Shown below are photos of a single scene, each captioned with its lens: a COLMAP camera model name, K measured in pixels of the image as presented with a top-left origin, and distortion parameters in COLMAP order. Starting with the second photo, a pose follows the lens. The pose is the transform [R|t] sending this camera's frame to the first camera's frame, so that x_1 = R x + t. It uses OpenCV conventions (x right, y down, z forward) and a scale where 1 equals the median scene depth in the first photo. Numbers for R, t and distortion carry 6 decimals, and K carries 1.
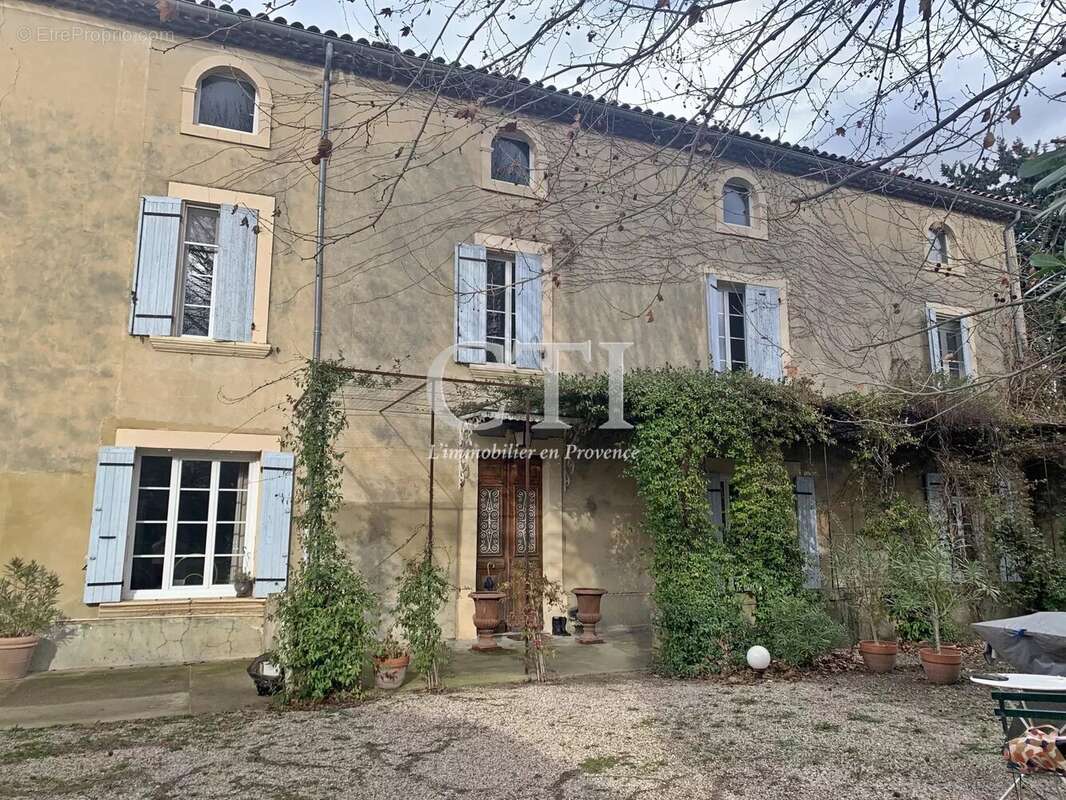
lens RADIAL K [[799.8, 0, 534.5], [0, 799.8, 389.1], [0, 0, 1]] dist [0.040122, -0.032704]
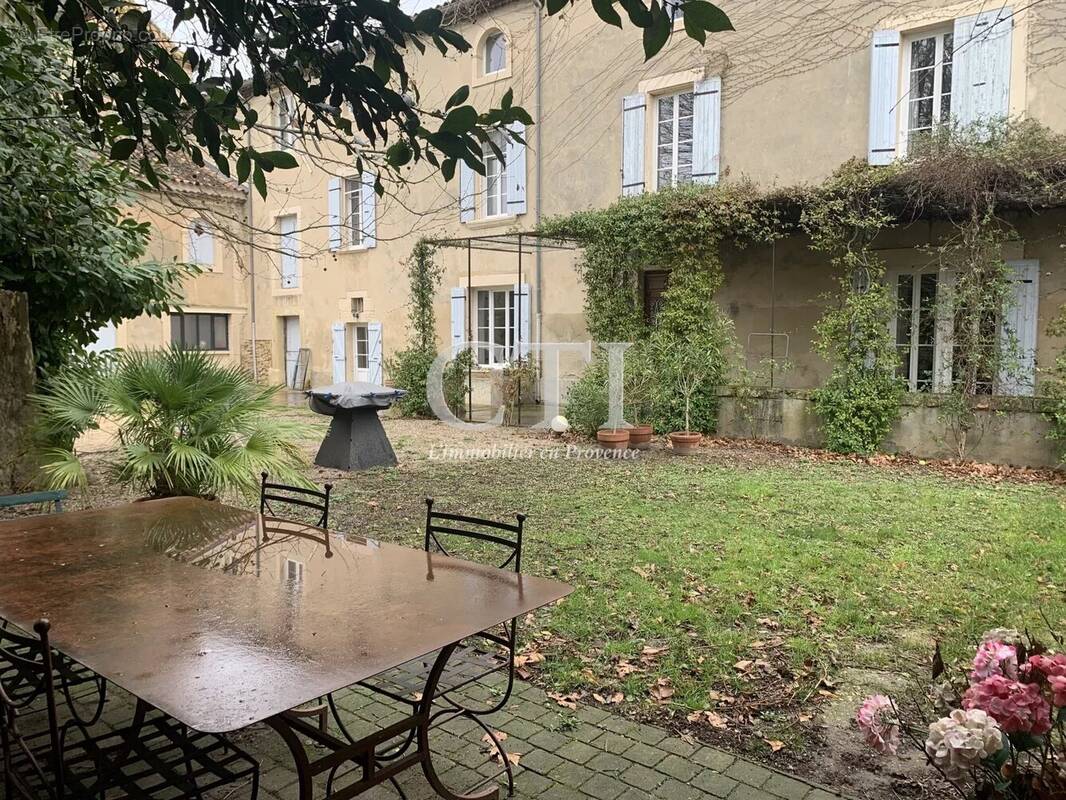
lens RADIAL K [[787.0, 0, 527.3], [0, 787.0, 400.8], [0, 0, 1]] dist [0.059305, -0.080892]
pose [[0.441536, 0.077903, -0.893855, 1.100518], [0.163629, 0.972526, 0.165587, 0.047488], [0.882197, -0.219373, 0.416658, 0.308785]]
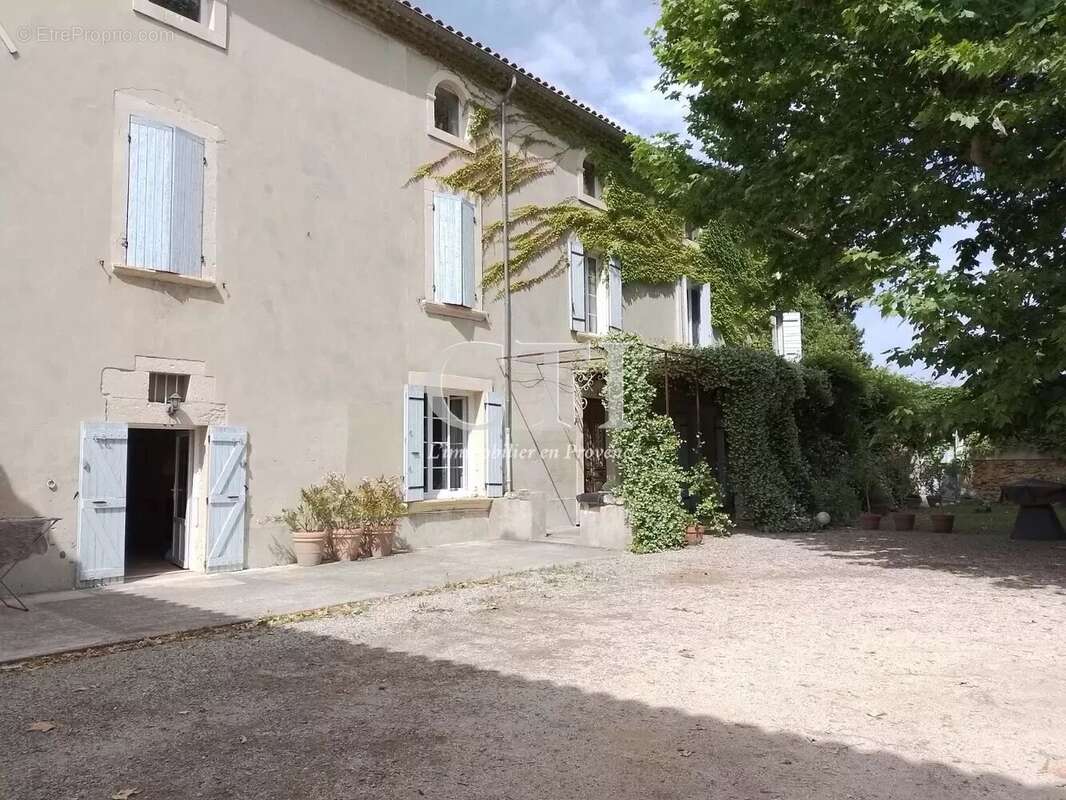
lens RADIAL K [[787.0, 0, 527.3], [0, 787.0, 400.8], [0, 0, 1]] dist [0.059305, -0.080892]
pose [[0.894716, 0.029945, 0.445630, -0.857574], [-0.074878, 0.993685, 0.083565, -0.022365], [-0.440314, -0.108134, 0.891308, -0.207291]]
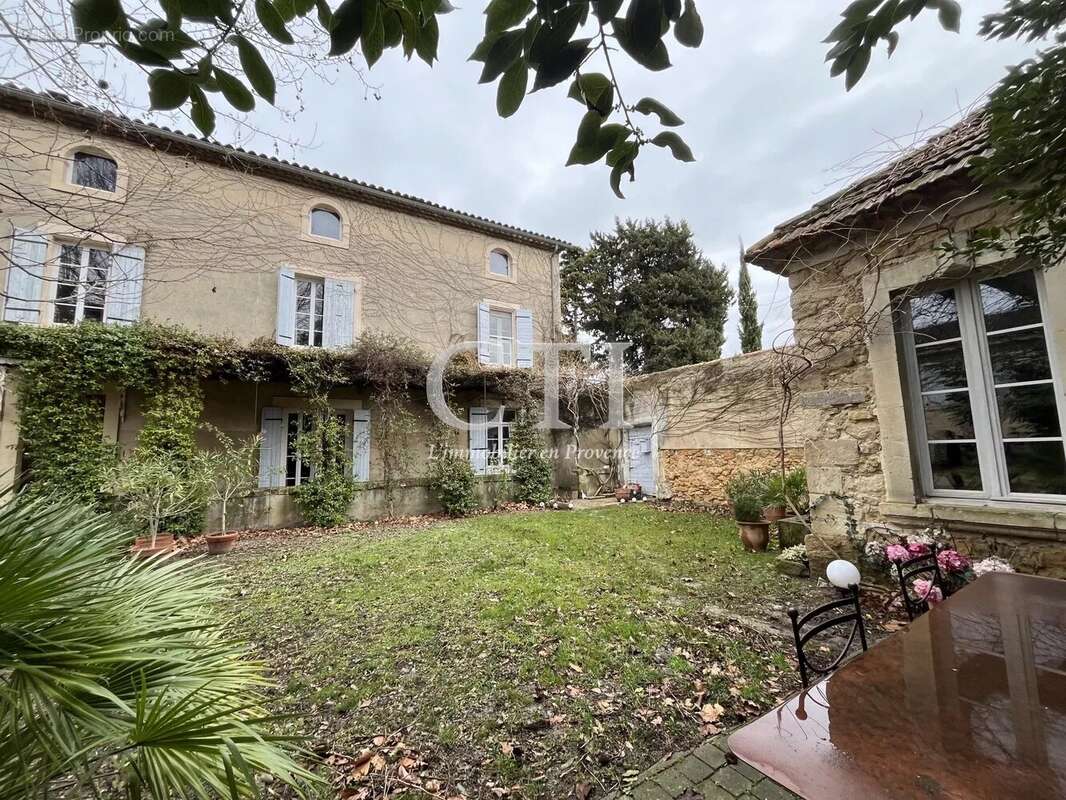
lens RADIAL K [[425.7, 0, 533.0], [0, 425.7, 400.0], [0, 0, 1]] dist [-0.003451, -0.000370]
pose [[0.992306, -0.002737, 0.123781, 0.739696], [-0.006147, 0.997434, 0.071330, 0.043890], [-0.123658, -0.071542, 0.989743, 0.245040]]
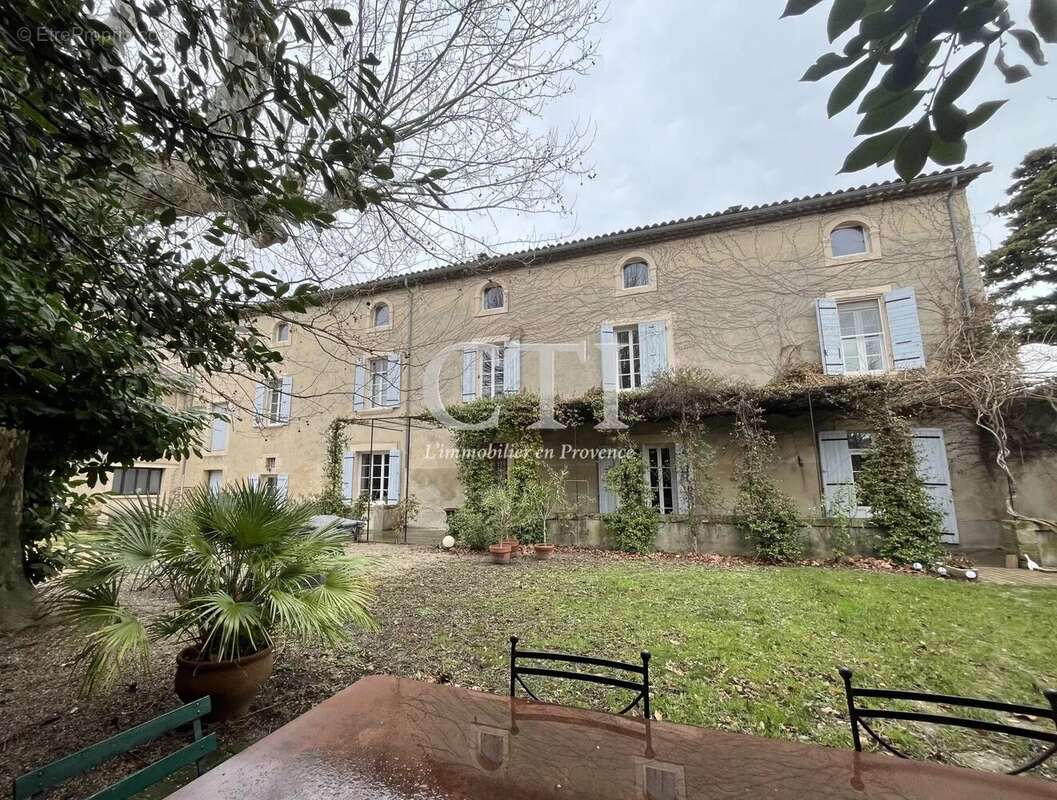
lens RADIAL K [[439.8, 0, 506.8], [0, 439.8, 419.1], [0, 0, 1]] dist [-0.003512, -0.000205]
pose [[0.713638, -0.100903, -0.693210, 0.902054], [0.127737, 0.991725, -0.012854, 0.044929], [0.688770, -0.079375, 0.720621, 0.254094]]
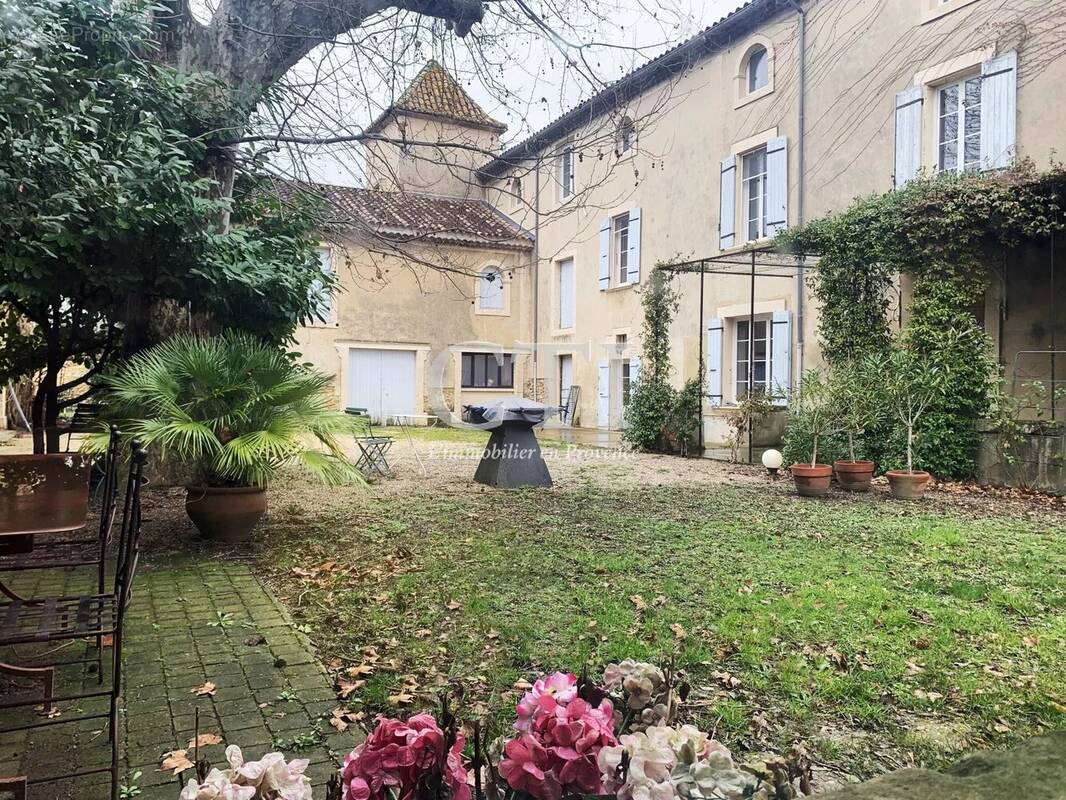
lens RADIAL K [[799.8, 0, 534.5], [0, 799.8, 389.1], [0, 0, 1]] dist [0.040122, -0.032704]
pose [[0.056591, 0.009610, -0.998351, 1.093926], [0.175982, 0.984201, 0.019449, 0.110178], [0.982765, -0.176793, 0.054005, 0.465859]]
